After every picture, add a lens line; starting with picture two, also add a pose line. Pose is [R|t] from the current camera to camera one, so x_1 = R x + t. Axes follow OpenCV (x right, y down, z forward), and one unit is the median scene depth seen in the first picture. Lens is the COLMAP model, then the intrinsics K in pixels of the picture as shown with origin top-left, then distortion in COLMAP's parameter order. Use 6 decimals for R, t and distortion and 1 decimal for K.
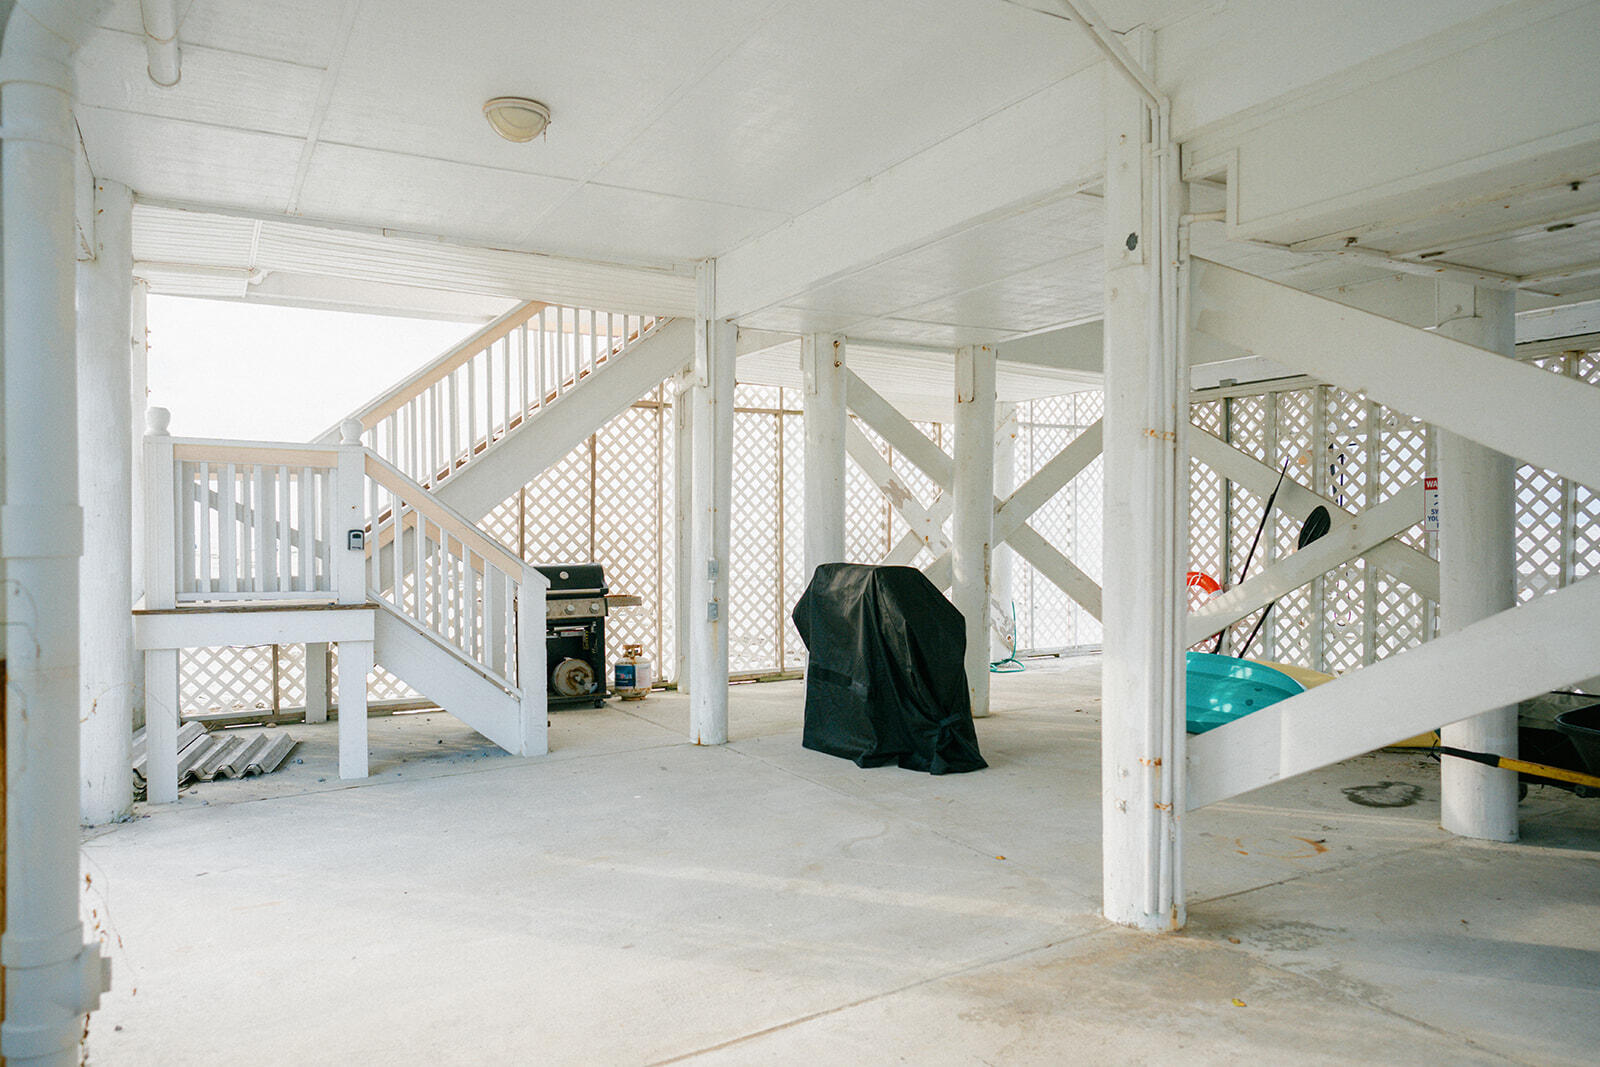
lens RADIAL K [[1061.3, 0, 795.4], [0, 1061.3, 535.4], [0, 0, 1]] dist [-0.000018, -0.001421]
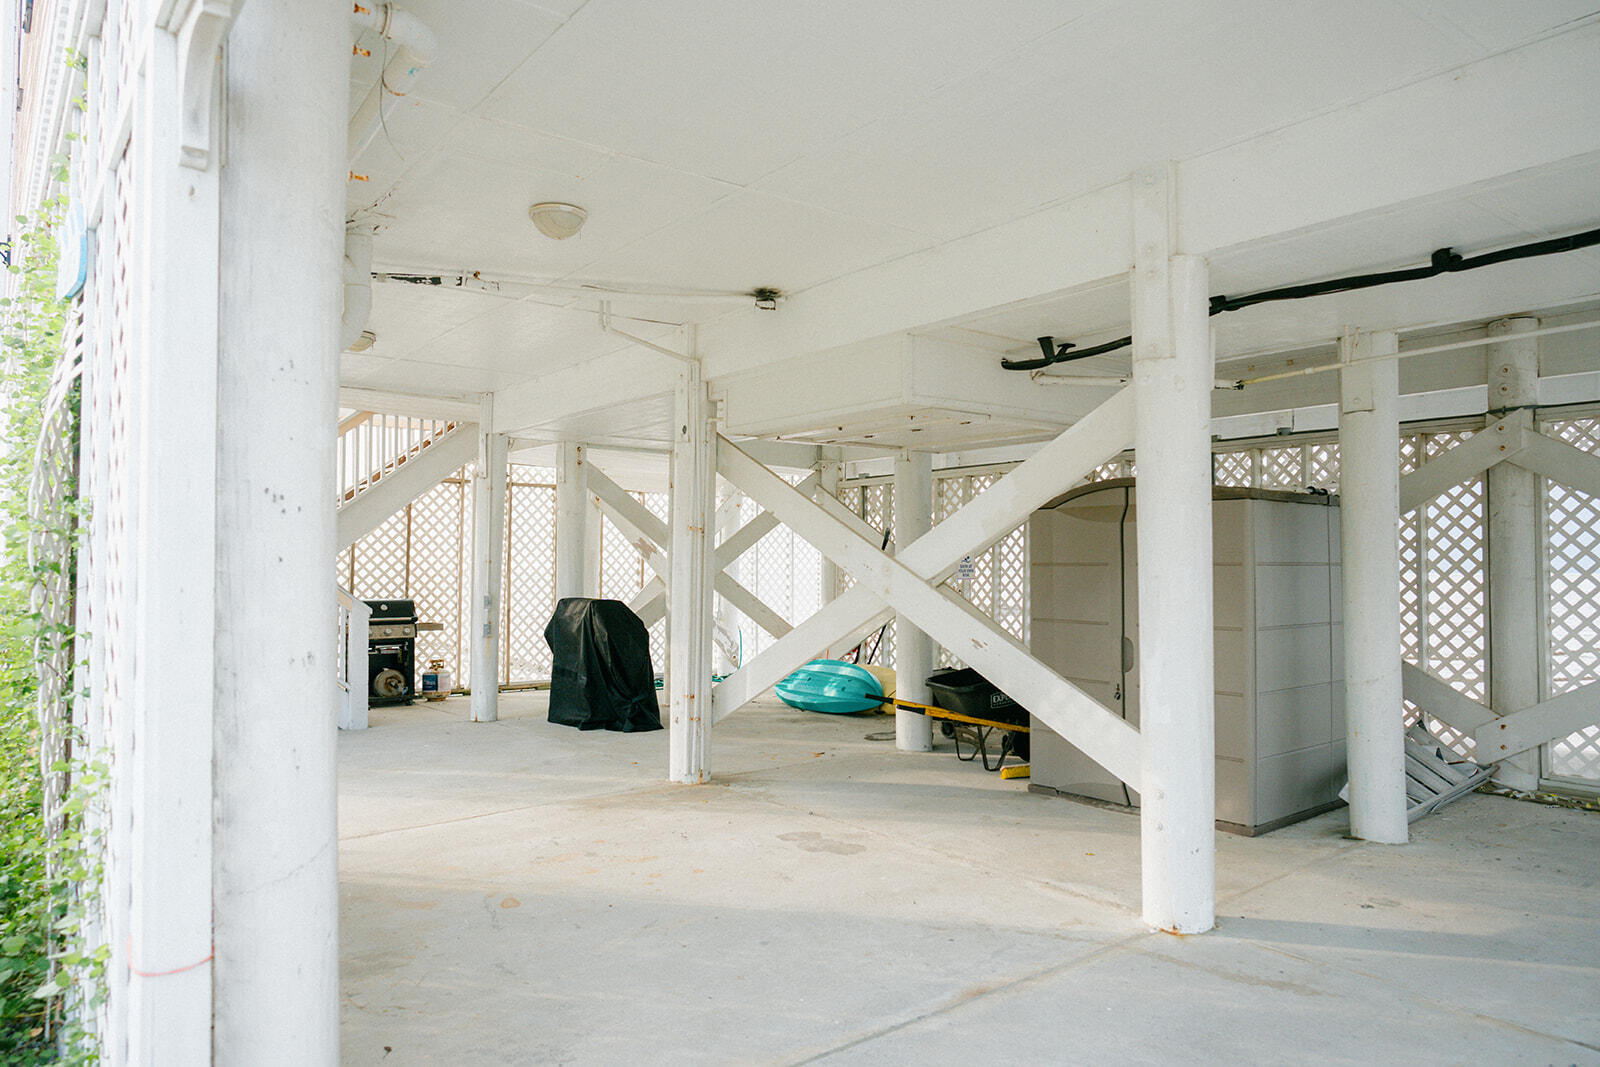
lens RADIAL K [[1061.3, 0, 793.0], [0, 1061.3, 538.7], [0, 0, 1]] dist [-0.000018, -0.001421]
pose [[0.989713, 0.011684, 0.142589, 0.103431], [-0.006185, 0.999222, -0.038948, -0.000606], [-0.142934, 0.037665, 0.989015, -0.413147]]
